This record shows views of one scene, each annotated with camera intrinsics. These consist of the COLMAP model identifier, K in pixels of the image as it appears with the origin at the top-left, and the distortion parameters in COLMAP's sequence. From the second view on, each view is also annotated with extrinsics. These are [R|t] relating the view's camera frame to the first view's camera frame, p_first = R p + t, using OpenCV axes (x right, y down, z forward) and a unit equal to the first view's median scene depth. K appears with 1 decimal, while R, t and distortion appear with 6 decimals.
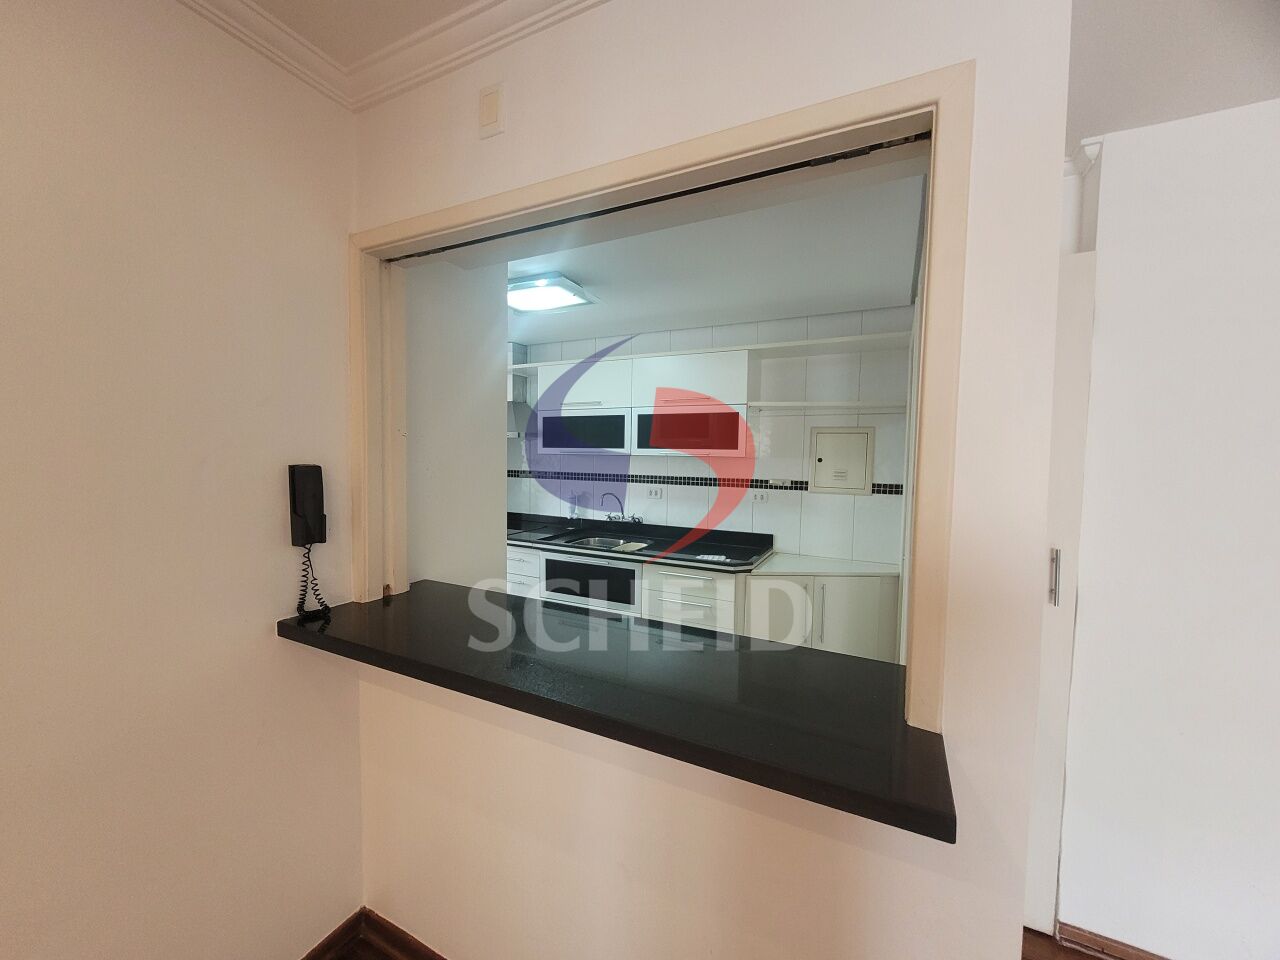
lens RADIAL K [[504.3, 0, 639.6], [0, 504.3, 481.0], [0, 0, 1]] dist [0.000990, 0.000176]
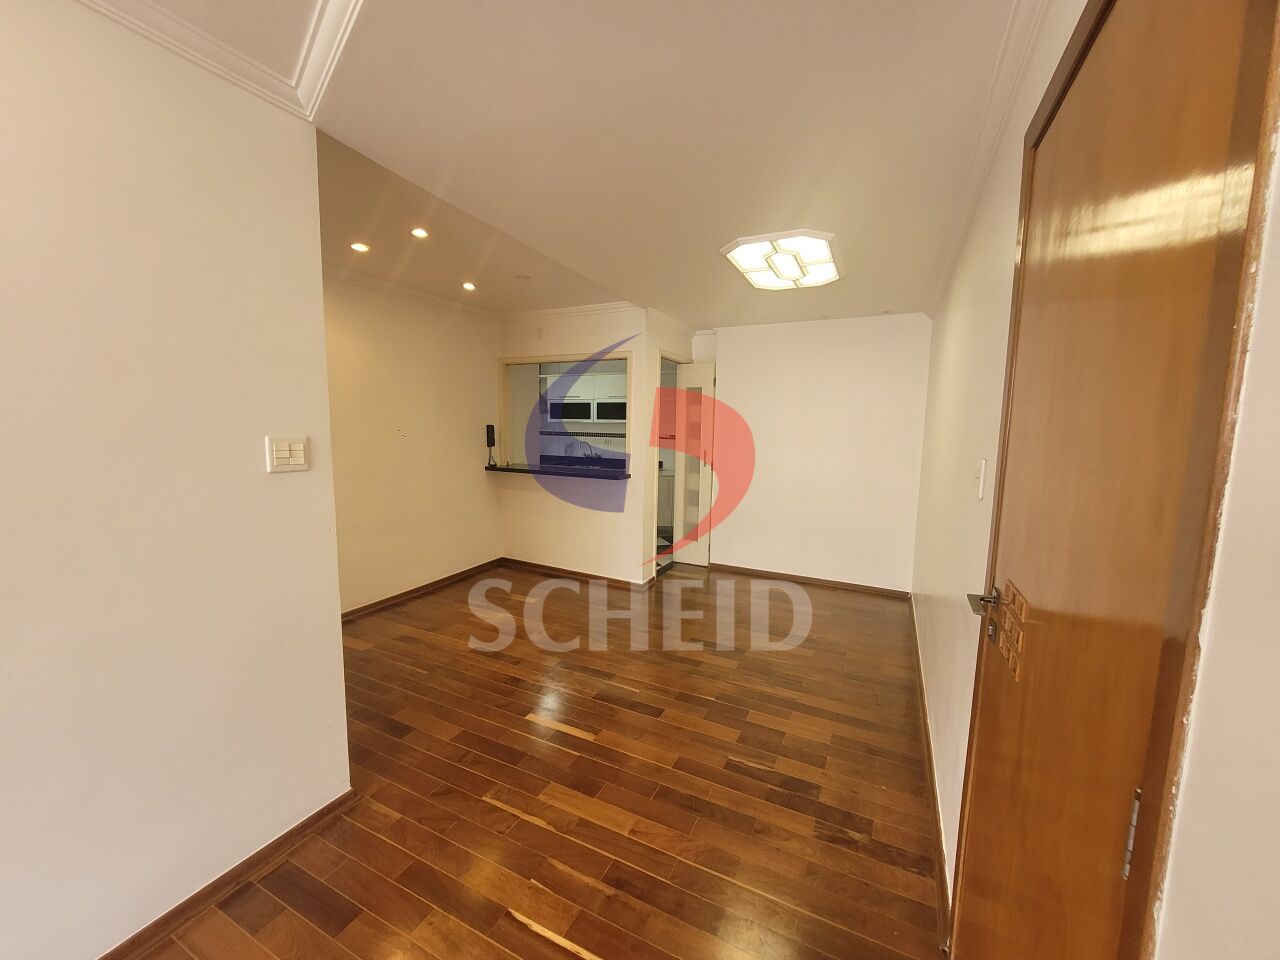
lens RADIAL K [[504.3, 0, 639.2], [0, 504.3, 483.8], [0, 0, 1]] dist [0.000990, 0.000176]
pose [[0.999999, 0.001096, 0.000028, 0.168895], [-0.001095, 0.997709, 0.067648, 0.059178], [0.000046, -0.067648, 0.997709, -1.071096]]
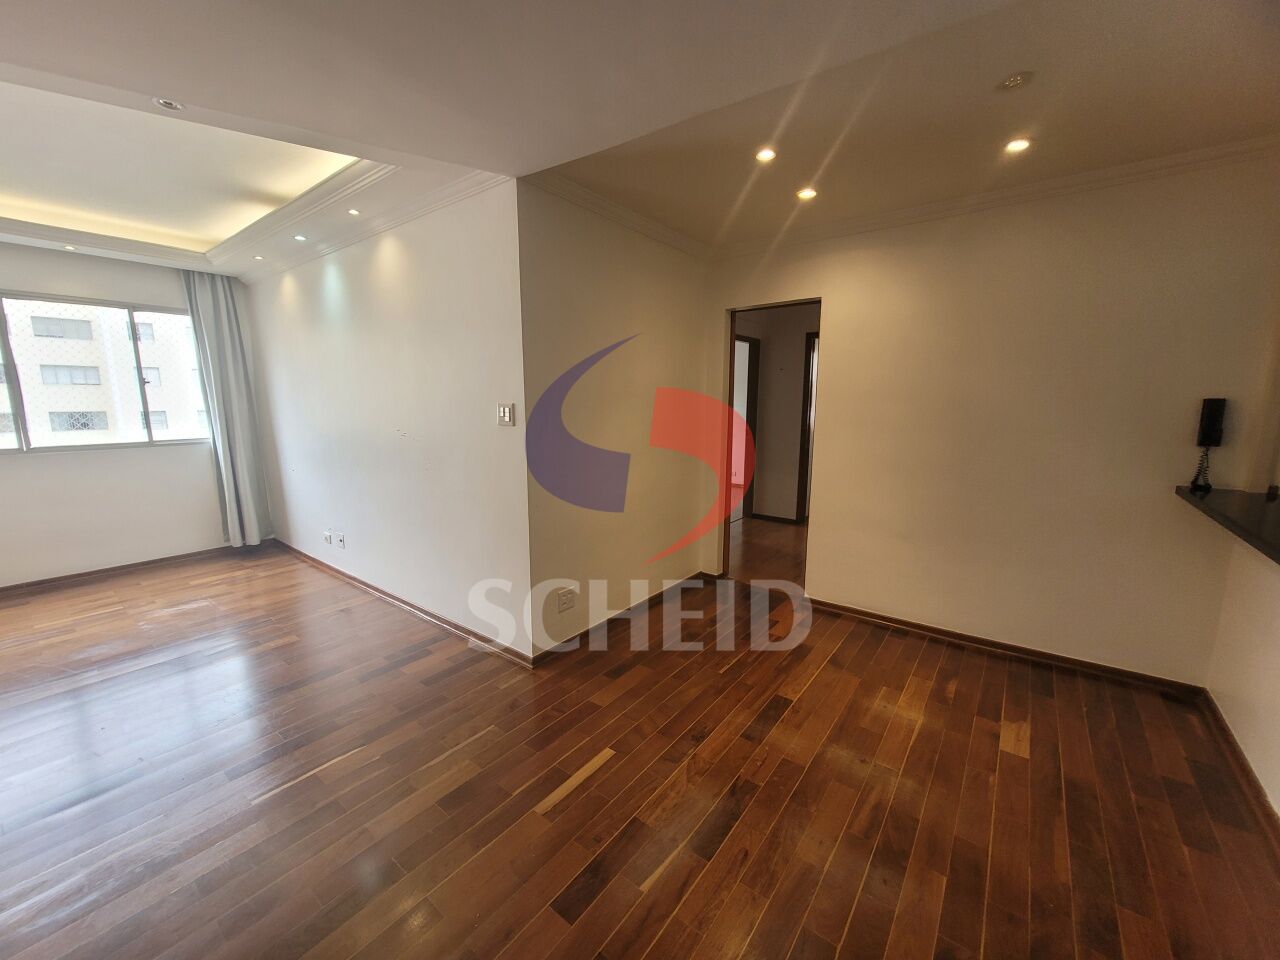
lens RADIAL K [[504.3, 0, 639.5], [0, 504.3, 477.4], [0, 0, 1]] dist [0.000990, 0.000176]
pose [[-0.201692, 0.148688, -0.968097, 0.550609], [-0.053439, 0.985267, 0.162459, 0.022325], [0.977990, 0.084501, -0.190775, -0.209664]]
